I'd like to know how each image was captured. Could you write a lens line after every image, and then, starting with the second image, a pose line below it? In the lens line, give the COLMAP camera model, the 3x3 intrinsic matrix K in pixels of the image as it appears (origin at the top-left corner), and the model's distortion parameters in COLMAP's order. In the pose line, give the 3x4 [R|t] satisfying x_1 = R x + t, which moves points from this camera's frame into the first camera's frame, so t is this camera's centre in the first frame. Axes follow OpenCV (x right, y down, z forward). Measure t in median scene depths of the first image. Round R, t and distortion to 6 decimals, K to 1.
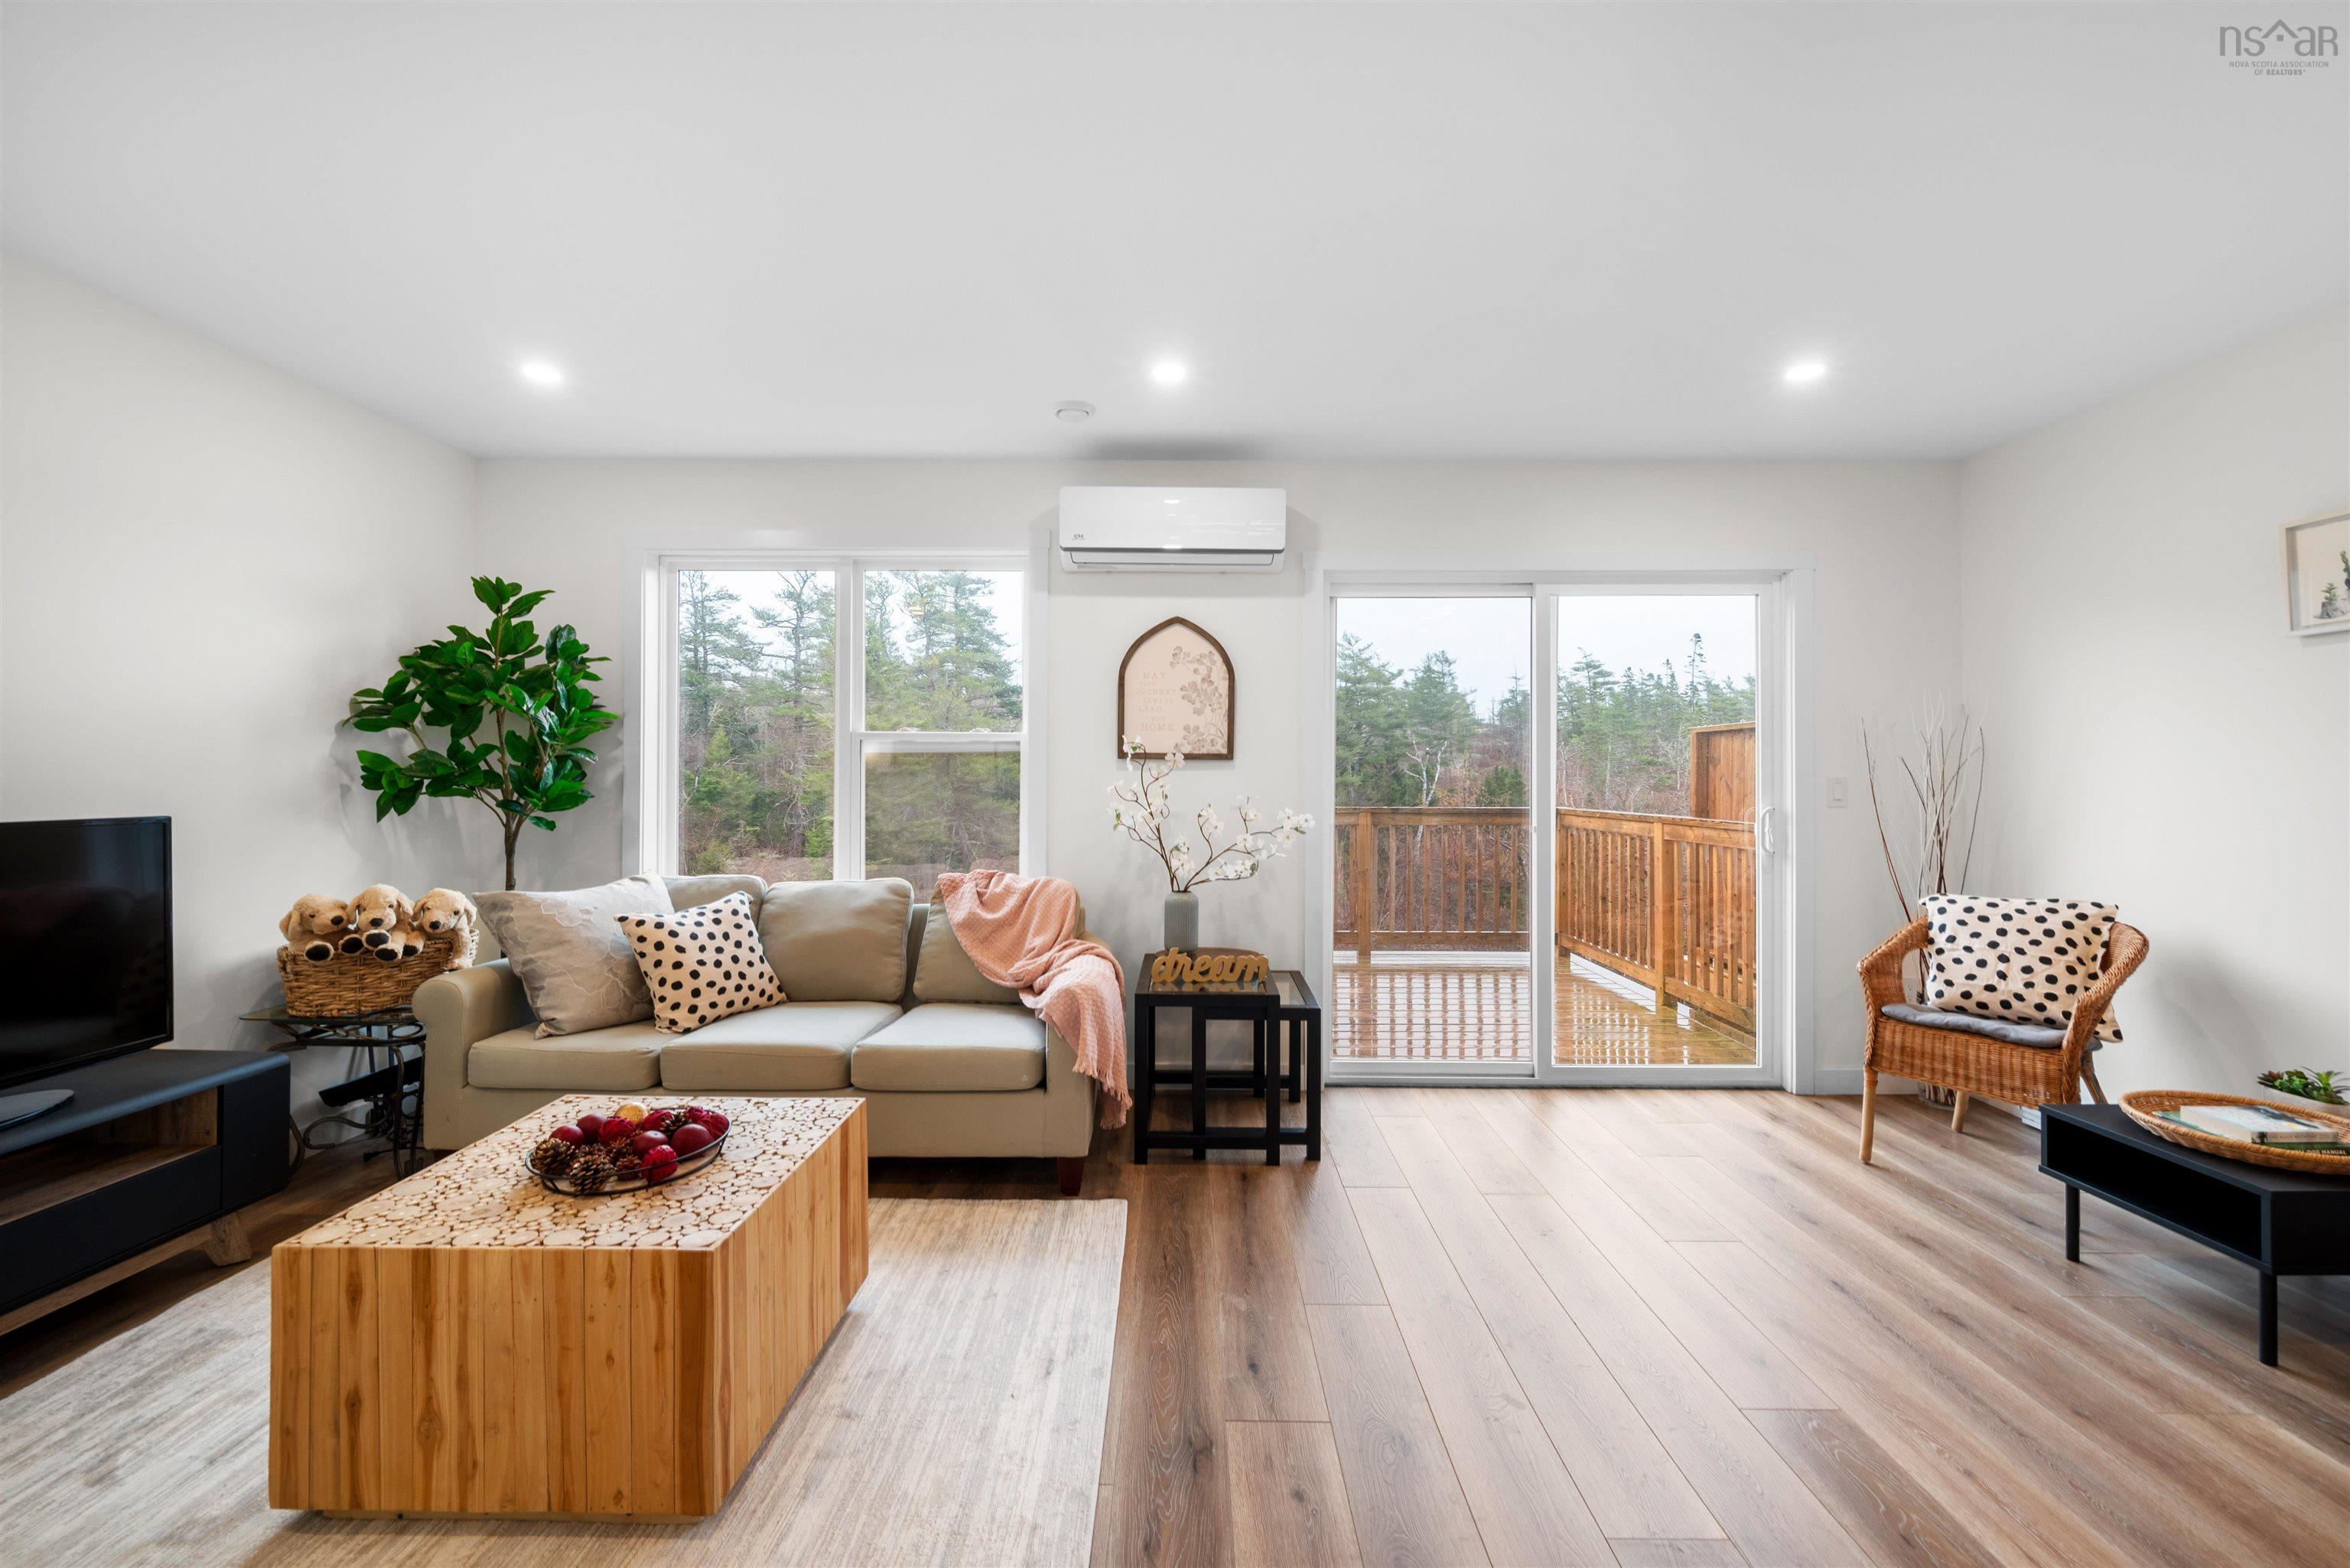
lens RADIAL K [[928.8, 0, 1179.8], [0, 928.8, 768.1], [0, 0, 1]] dist [-0.002748, 0.000924]
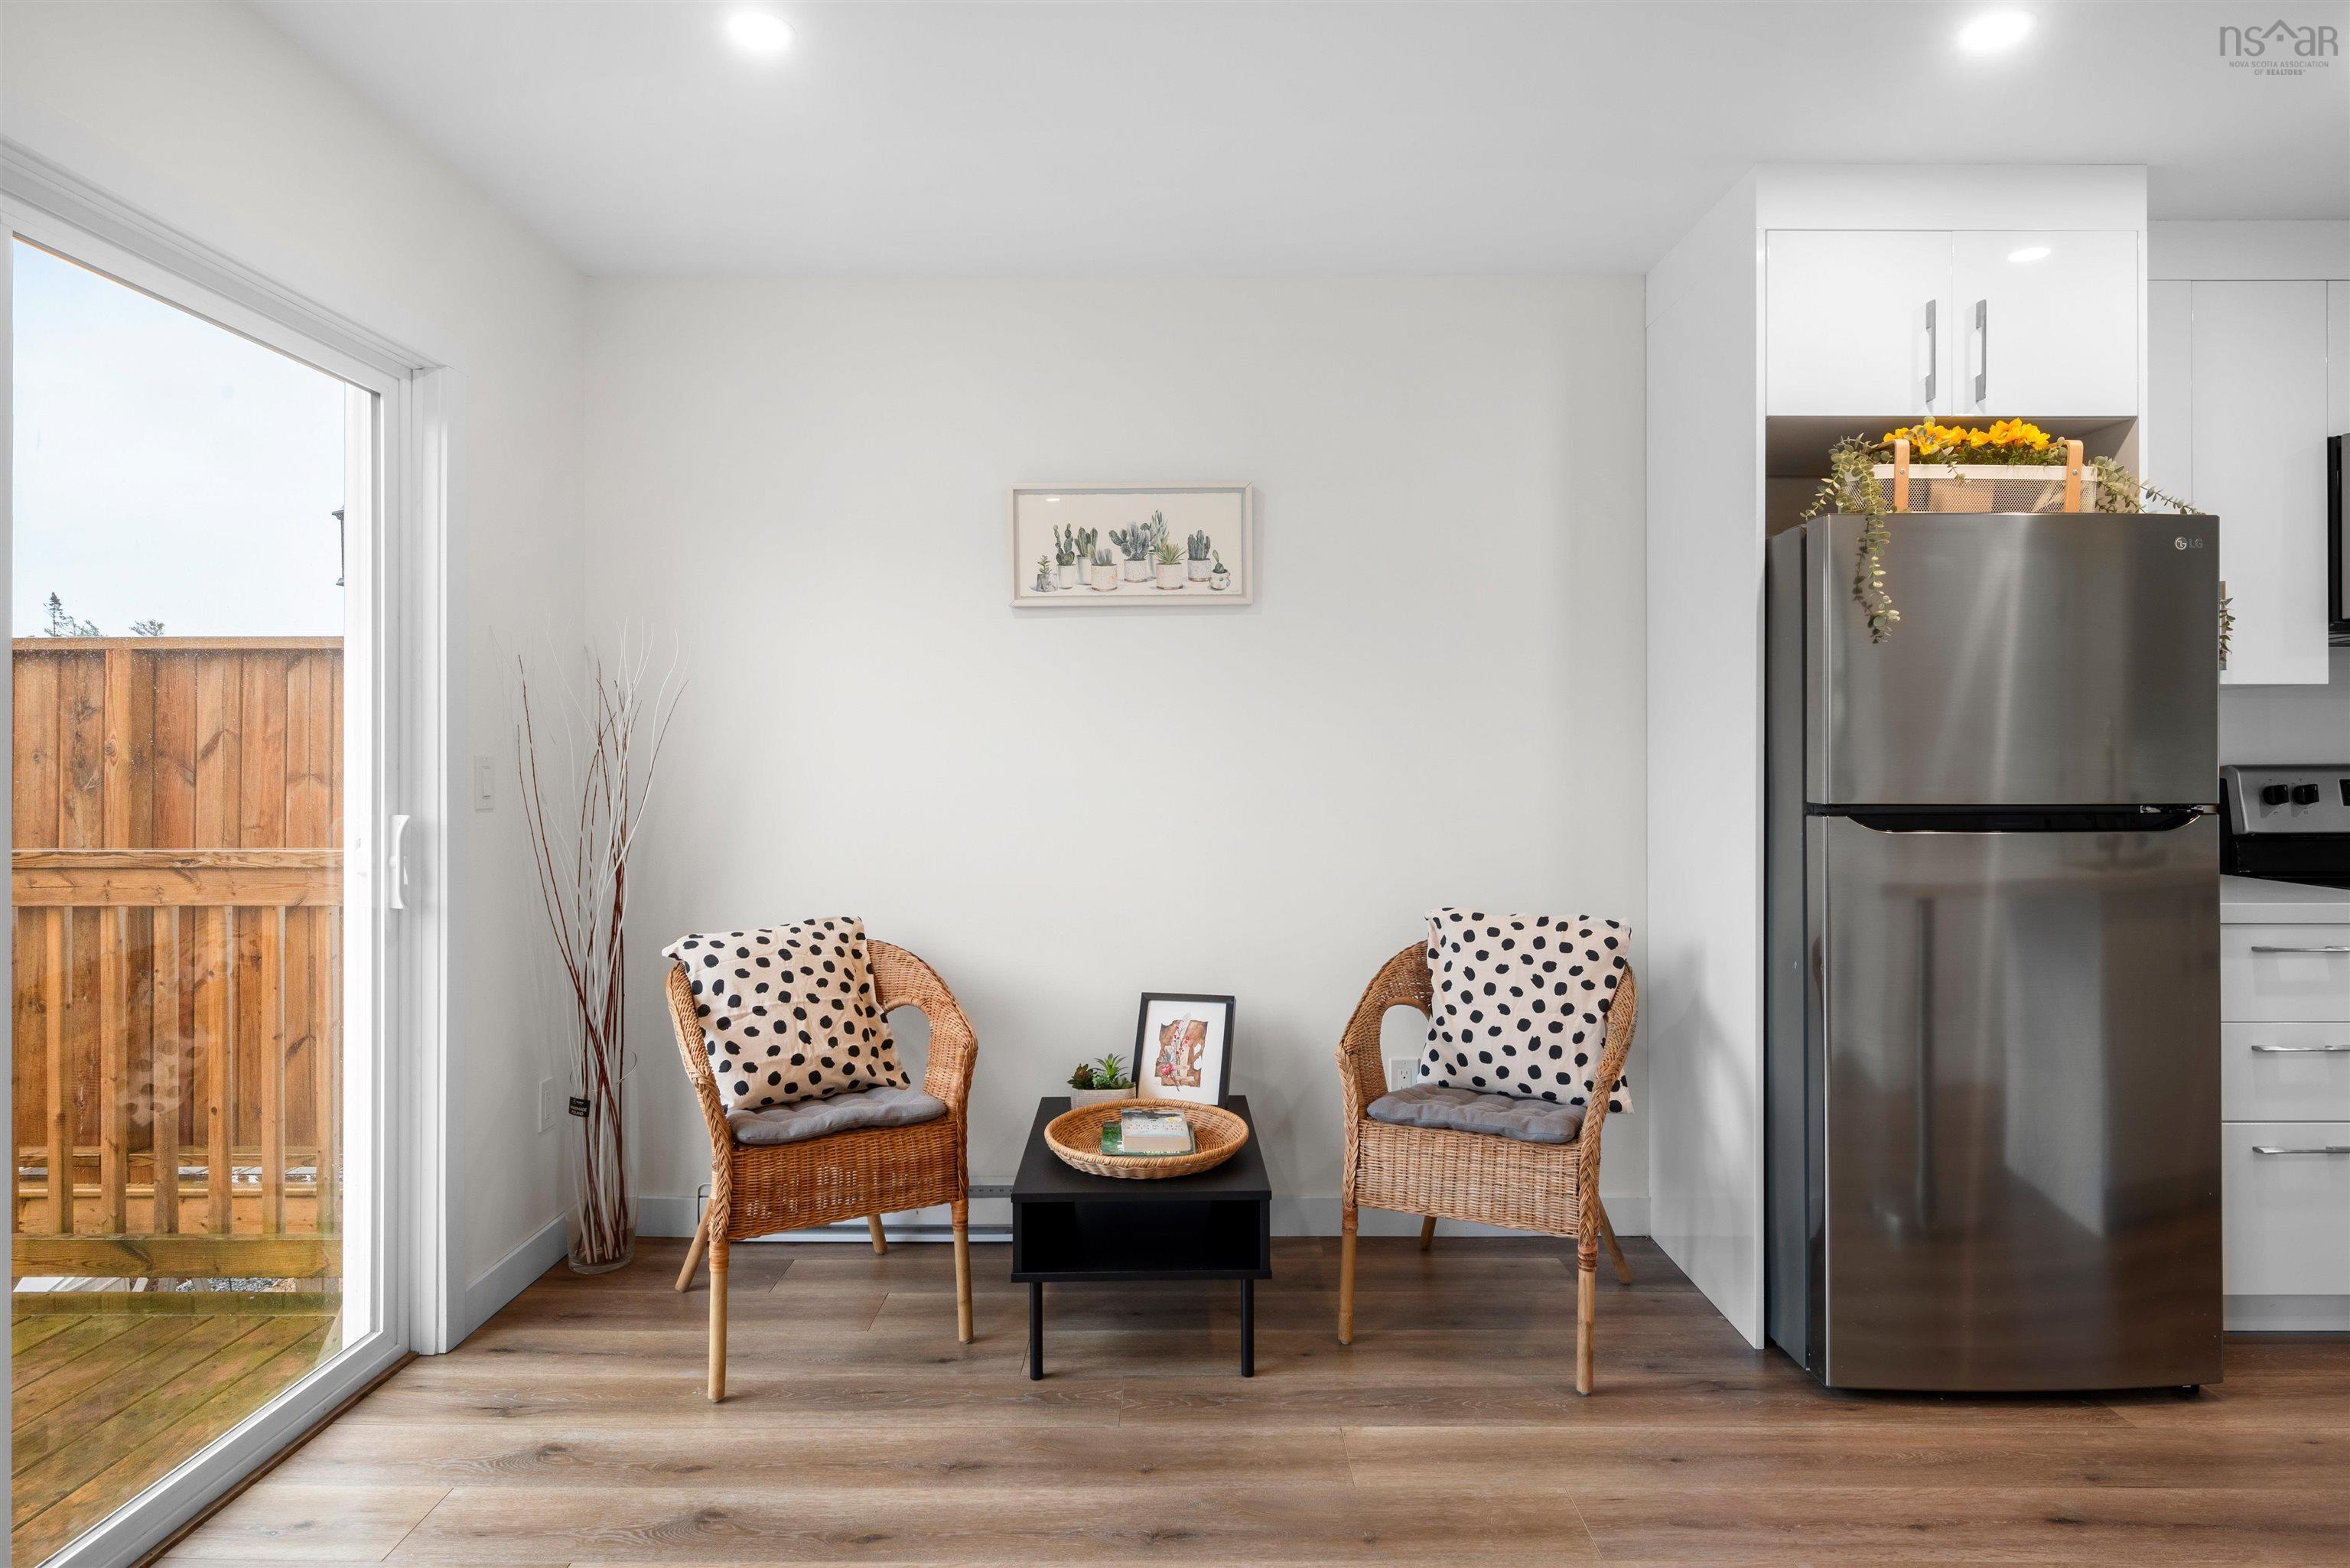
lens RADIAL K [[1292.7, 0, 1183.7], [0, 1292.7, 749.1], [0, 0, 1]] dist [-0.008320, 0.002396]
pose [[-0.004288, 0.000443, 0.999991, -0.092633], [-0.008311, 0.999965, -0.000479, 0.002118], [-0.999956, -0.008313, -0.004284, 0.684530]]
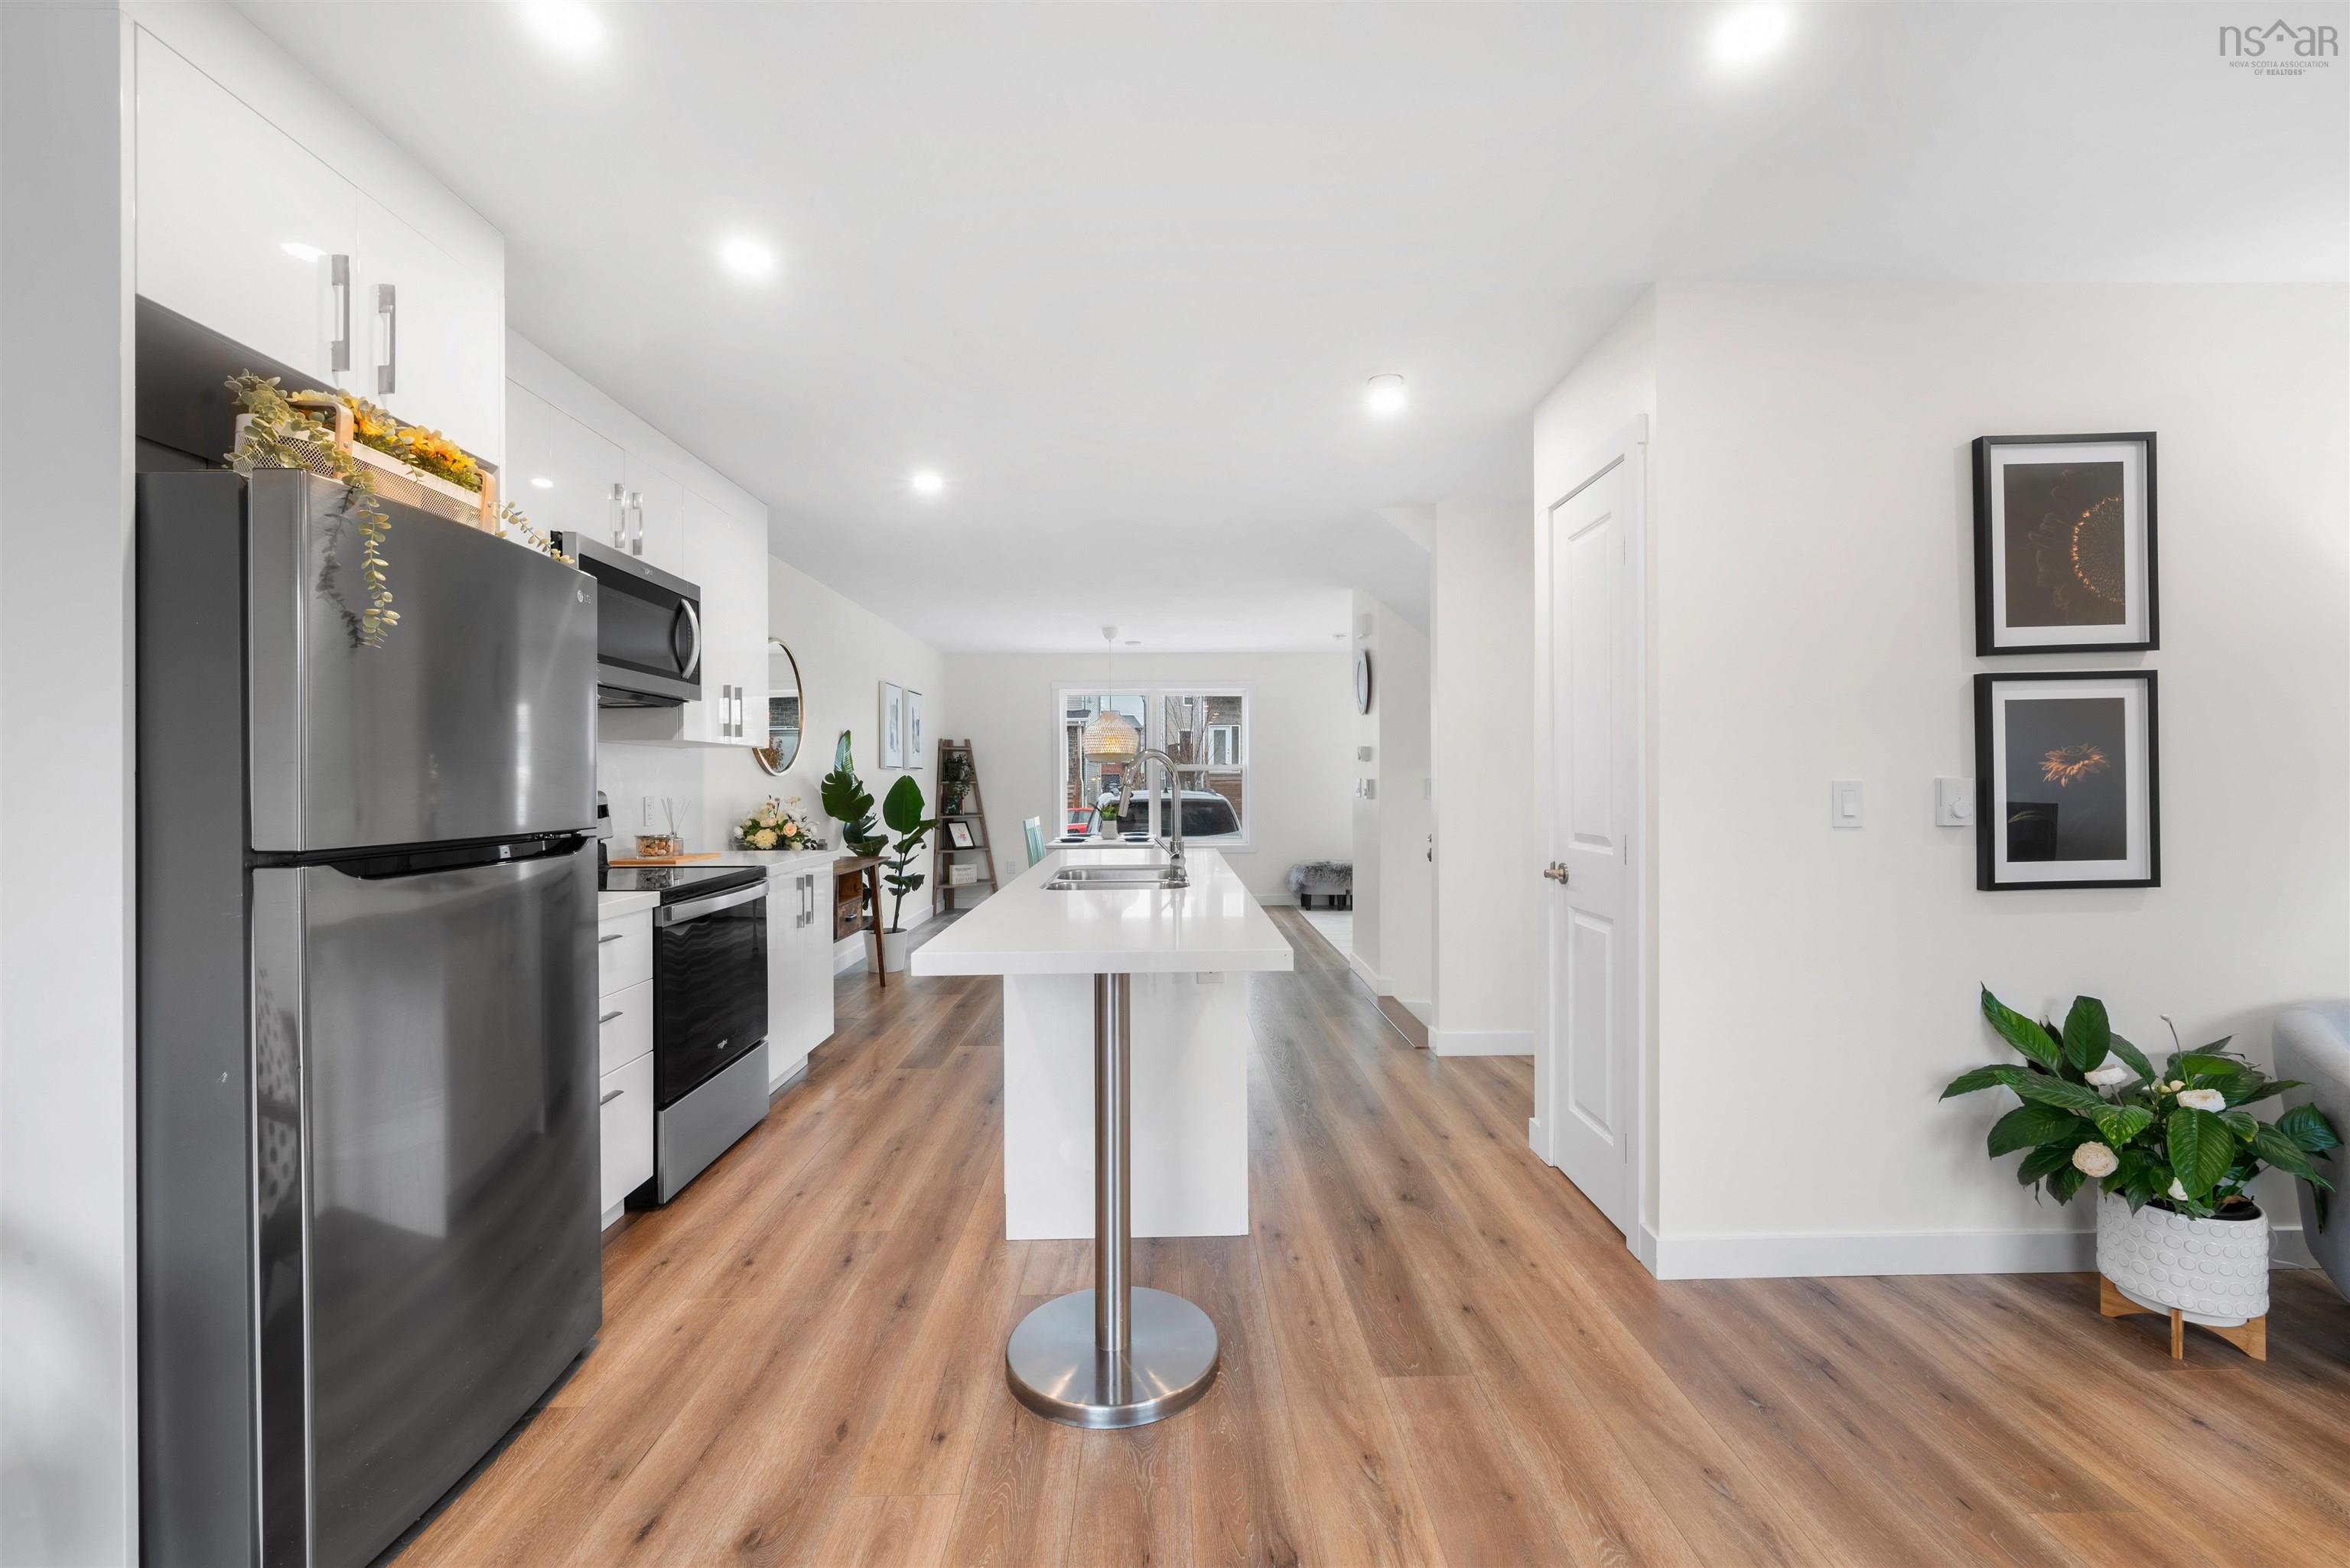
lens RADIAL K [[976.3, 0, 1178.6], [0, 976.3, 786.5], [0, 0, 1]] dist [-0.001376, -0.000182]
pose [[-0.999730, 0.002889, -0.023042, 0.303372], [0.003010, 0.999982, -0.005208, 0.005771], [0.023027, -0.005276, -0.999721, 0.749390]]
